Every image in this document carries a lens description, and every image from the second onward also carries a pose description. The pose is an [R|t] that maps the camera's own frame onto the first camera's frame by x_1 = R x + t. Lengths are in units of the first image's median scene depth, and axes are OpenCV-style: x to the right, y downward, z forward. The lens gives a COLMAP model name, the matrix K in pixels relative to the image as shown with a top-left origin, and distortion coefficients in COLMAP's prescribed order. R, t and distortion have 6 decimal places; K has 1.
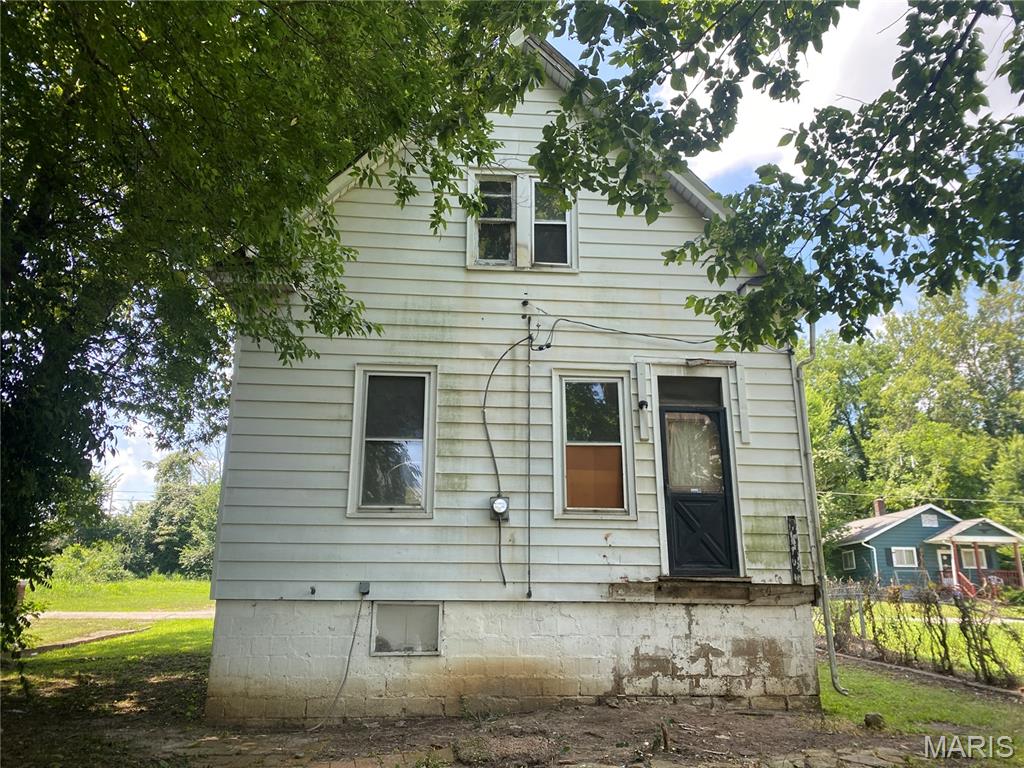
lens RADIAL K [[783.1, 0, 511.8], [0, 783.1, 386.6], [0, 0, 1]] dist [0.013262, -0.006400]
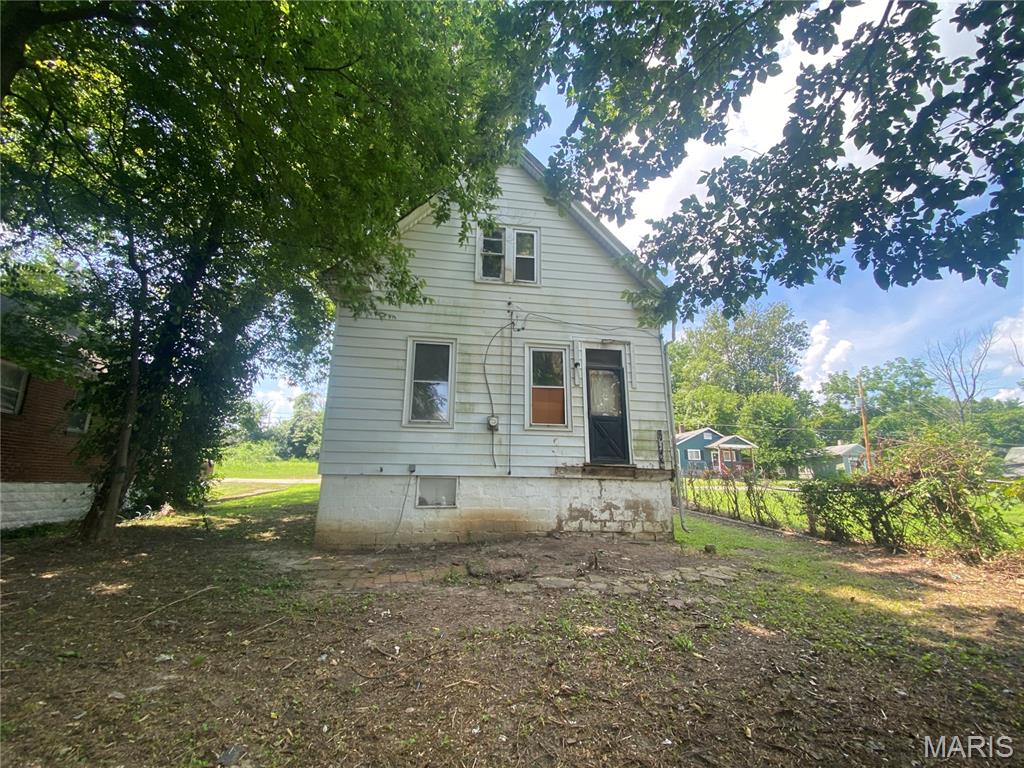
lens RADIAL K [[413.5, 0, 508.9], [0, 413.5, 378.5], [0, 0, 1]] dist [0.020708, -0.003394]
pose [[0.998386, 0.023437, 0.051734, -0.029643], [-0.025395, 0.998973, 0.037512, 0.024561], [-0.050801, -0.038766, 0.997956, 0.103348]]
